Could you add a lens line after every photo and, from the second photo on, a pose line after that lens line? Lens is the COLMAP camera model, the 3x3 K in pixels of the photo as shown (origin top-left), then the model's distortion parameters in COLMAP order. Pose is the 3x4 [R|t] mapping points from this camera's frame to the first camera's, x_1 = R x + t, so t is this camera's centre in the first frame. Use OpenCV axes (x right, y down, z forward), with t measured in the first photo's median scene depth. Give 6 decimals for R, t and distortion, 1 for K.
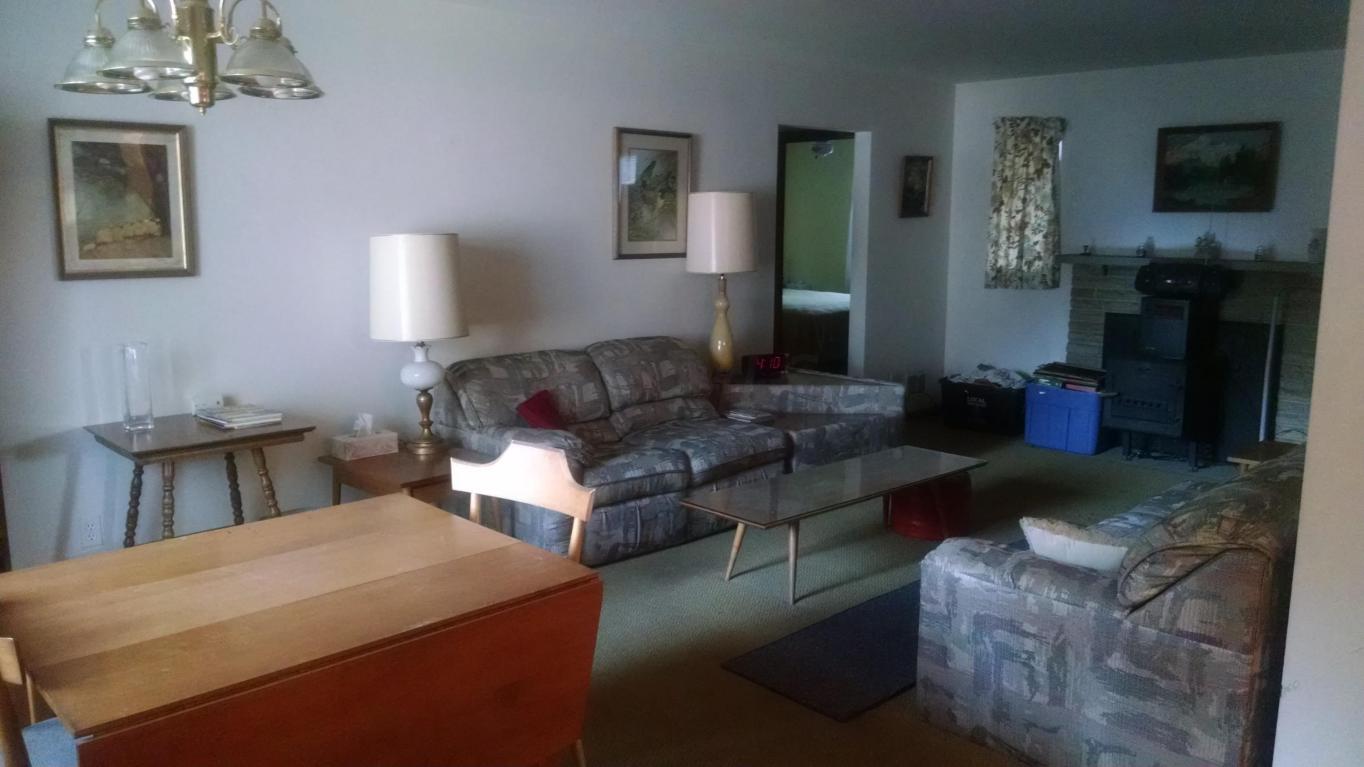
lens RADIAL K [[1051.4, 0, 687.4], [0, 1051.4, 376.8], [0, 0, 1]] dist [0.074303, -0.128660]
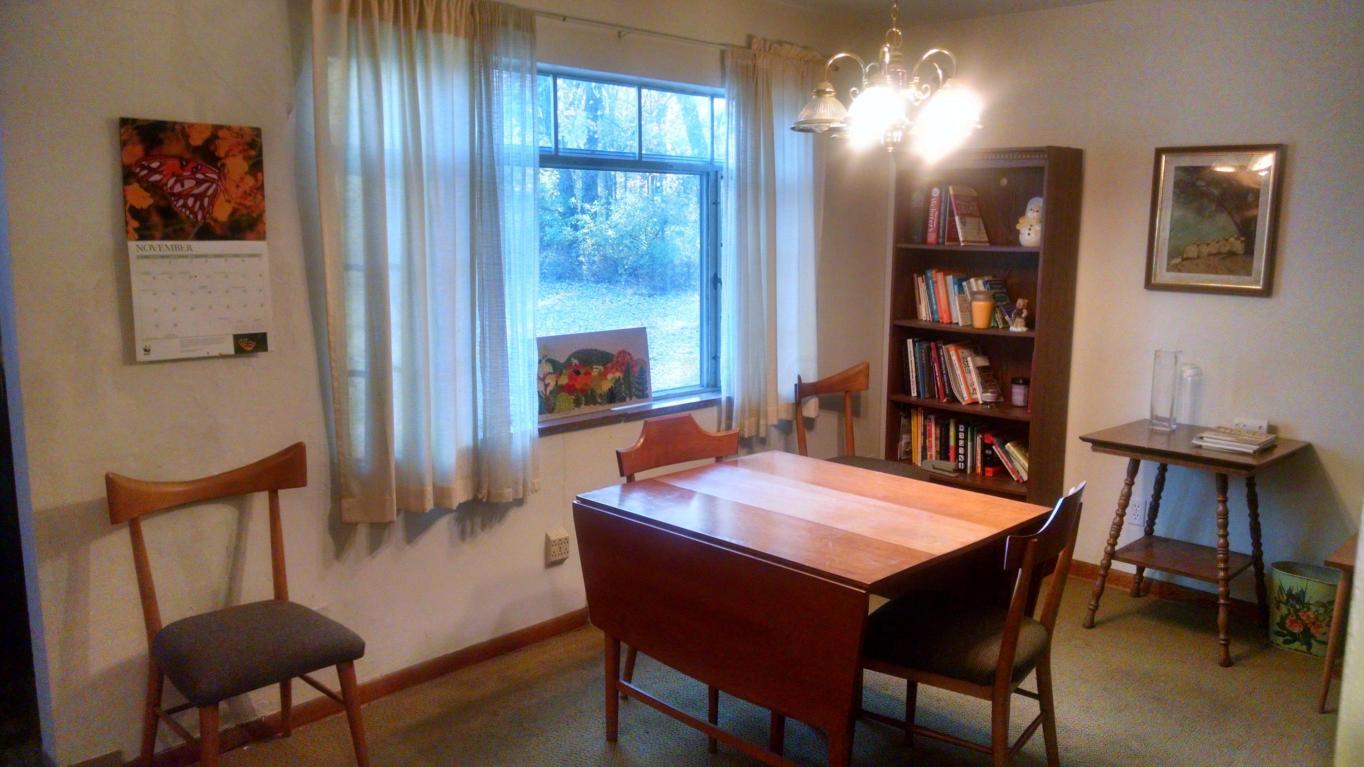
lens RADIAL K [[1051.4, 0, 687.4], [0, 1051.4, 376.8], [0, 0, 1]] dist [0.074303, -0.128660]
pose [[0.015243, 0.150557, -0.988484, 0.539817], [-0.168053, 0.974921, 0.145900, -0.080307], [0.985660, 0.163893, 0.040162, 0.471151]]
